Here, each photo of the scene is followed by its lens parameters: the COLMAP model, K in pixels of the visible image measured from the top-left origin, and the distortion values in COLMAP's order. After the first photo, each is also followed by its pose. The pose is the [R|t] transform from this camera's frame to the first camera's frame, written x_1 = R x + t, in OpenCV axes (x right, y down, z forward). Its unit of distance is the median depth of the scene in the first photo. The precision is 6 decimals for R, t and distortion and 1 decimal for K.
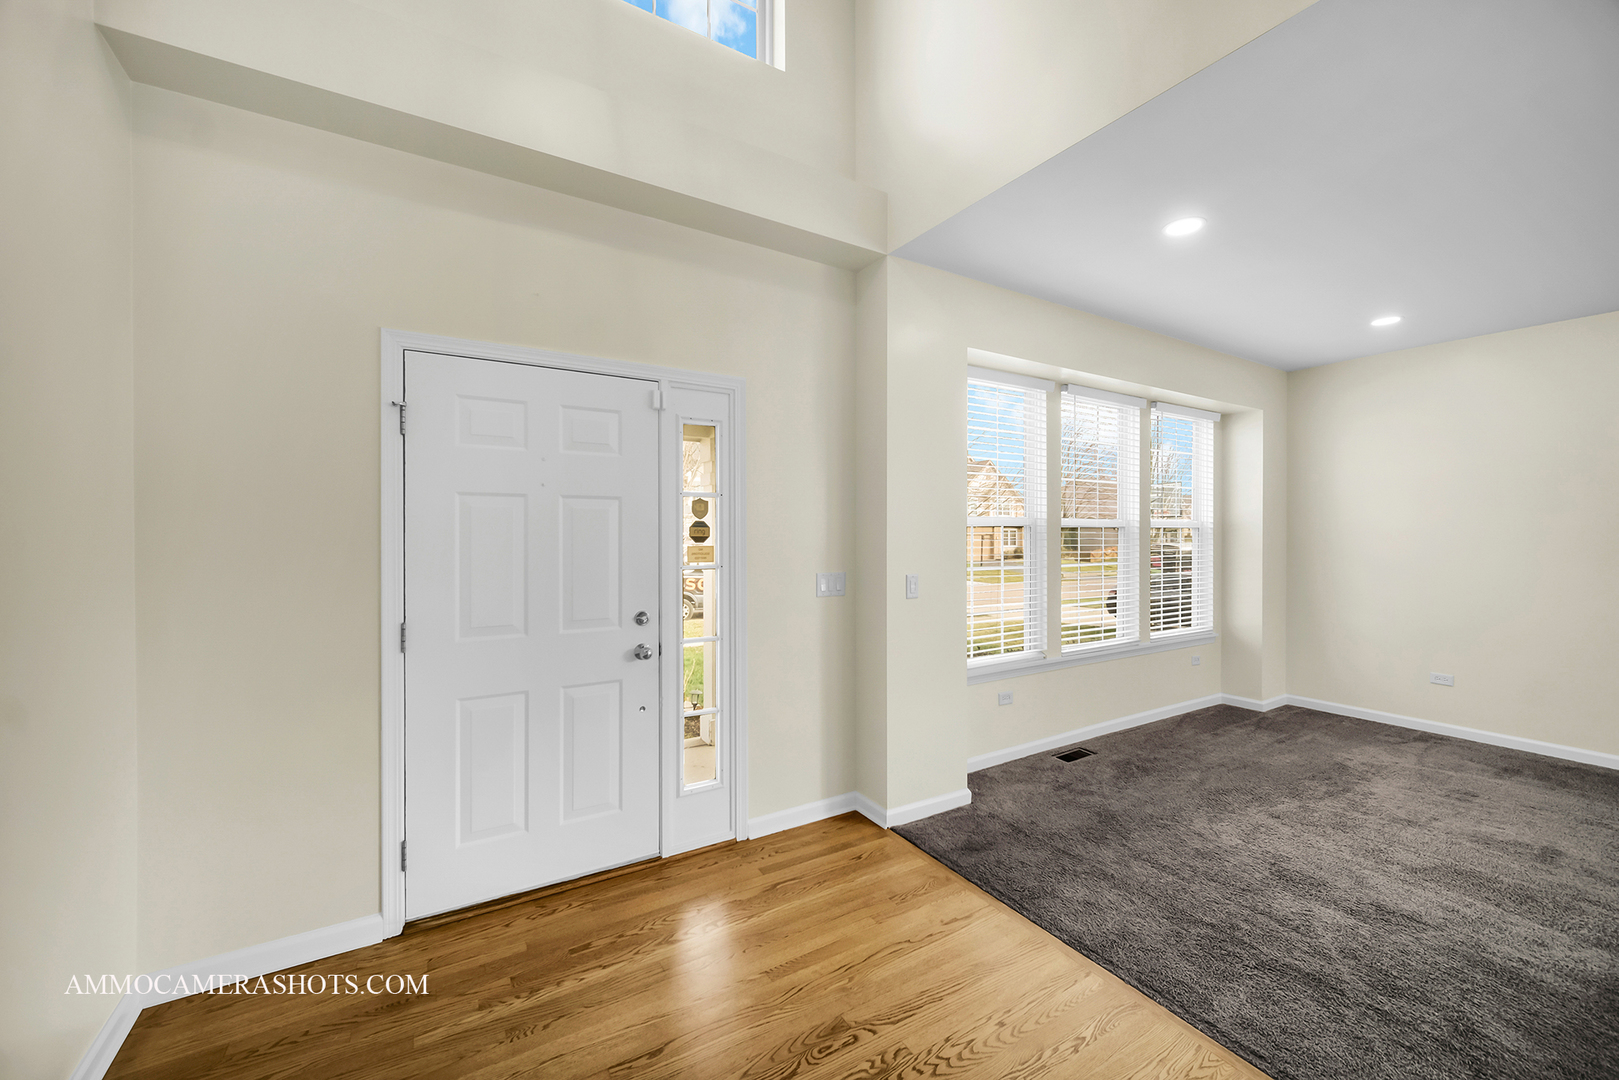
lens RADIAL K [[649.1, 0, 812.6], [0, 649.1, 533.2], [0, 0, 1]] dist [-0.002527, 0.001139]
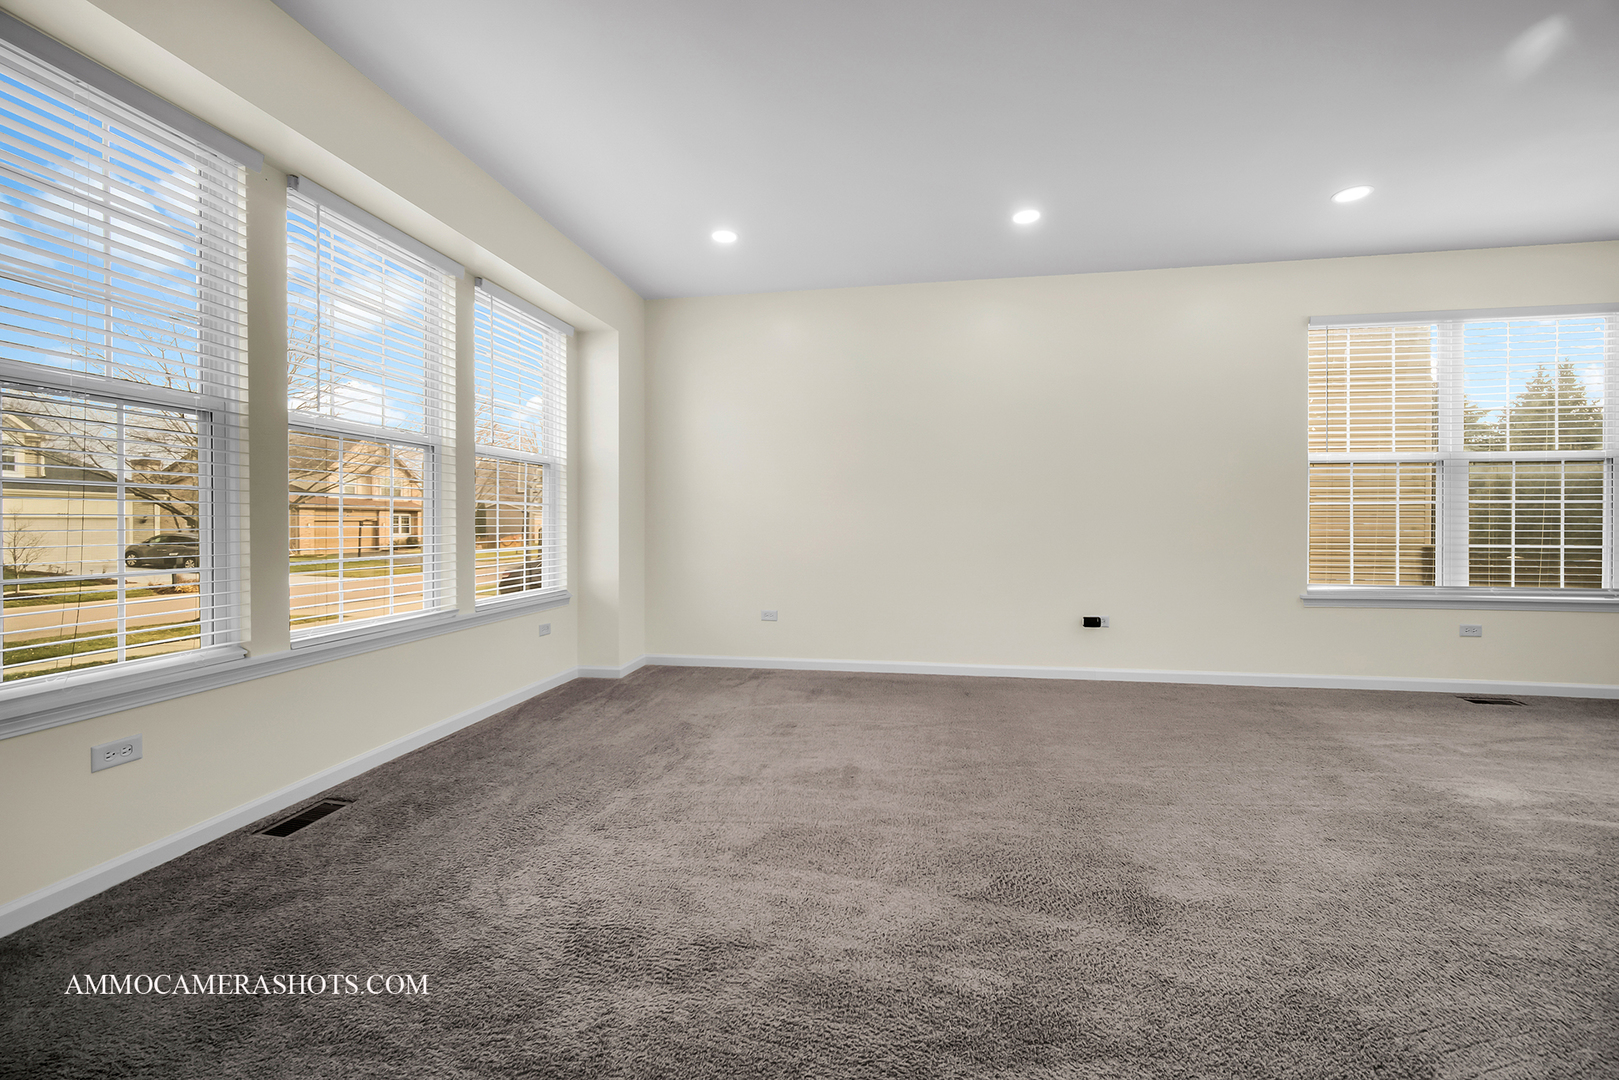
lens RADIAL K [[649.1, 0, 815.8], [0, 649.1, 524.2], [0, 0, 1]] dist [-0.002527, 0.001139]
pose [[0.664567, -0.008080, 0.747185, 0.321479], [0.008797, 0.999957, 0.002990, 0.100400], [-0.747177, 0.004586, 0.664609, 0.330001]]
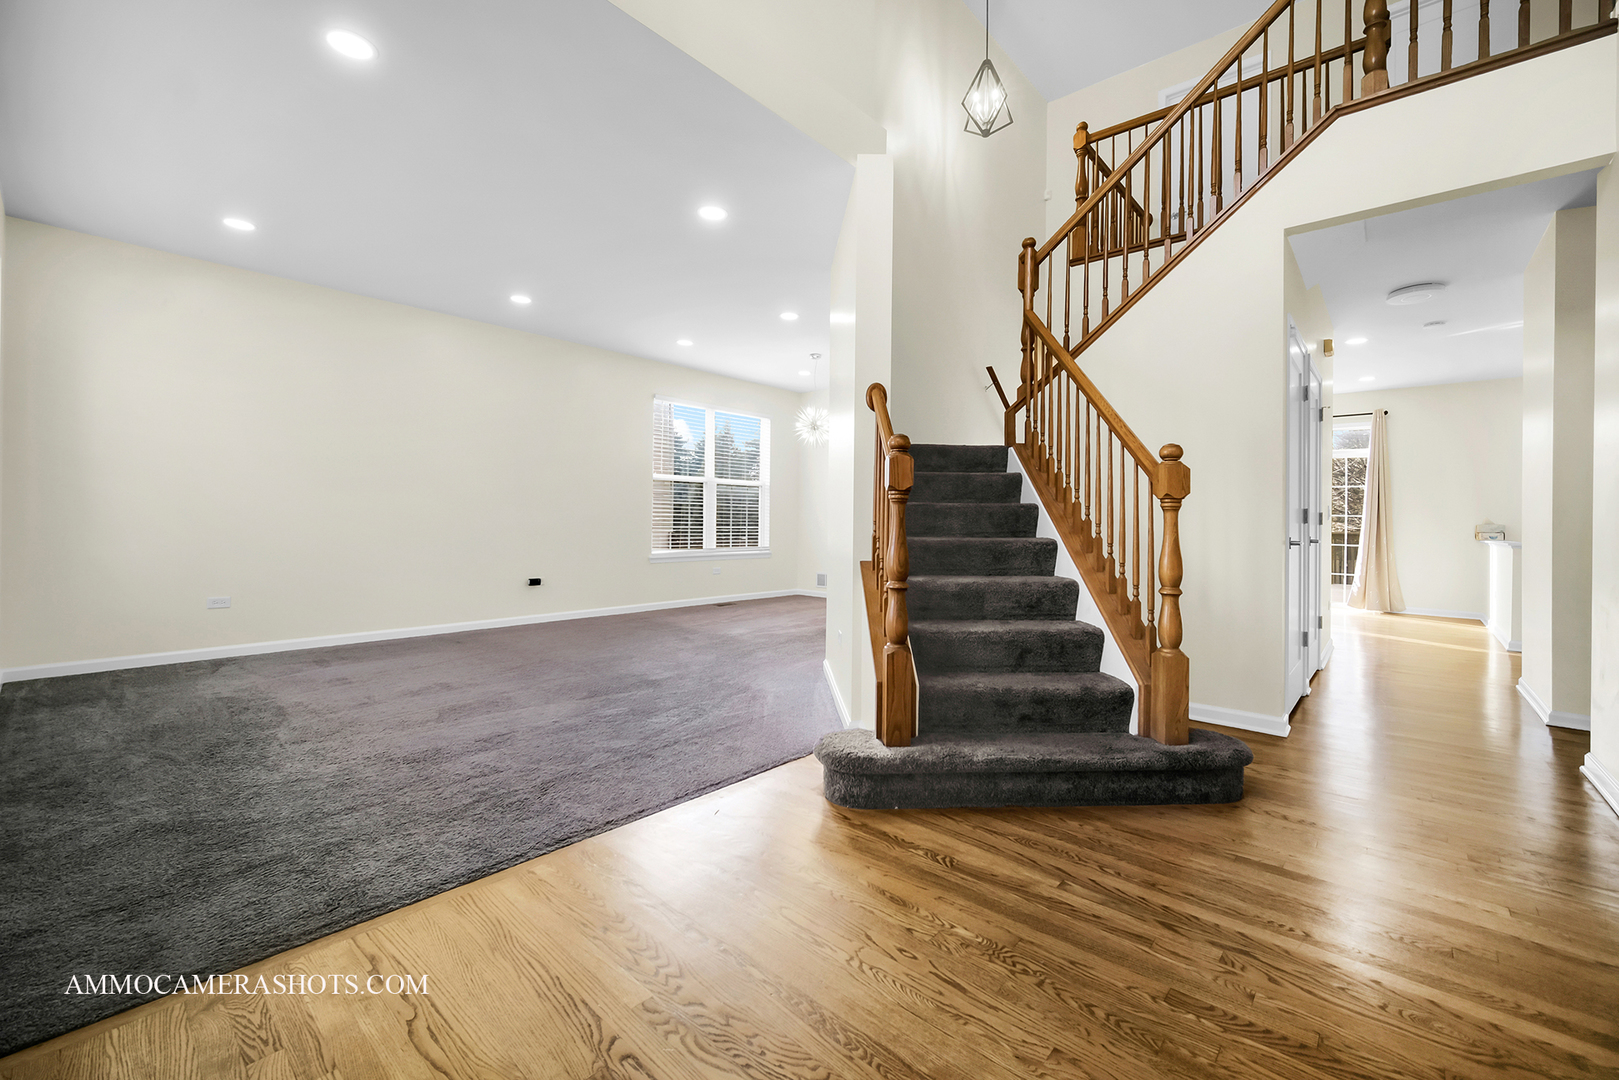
lens RADIAL K [[649.1, 0, 840.2], [0, 649.1, 514.8], [0, 0, 1]] dist [-0.002527, 0.001139]
pose [[-0.309573, -0.003637, 0.950869, -0.344528], [-0.010893, 0.999941, 0.000278, 0.104480], [-0.950813, -0.010271, -0.309594, 0.525662]]
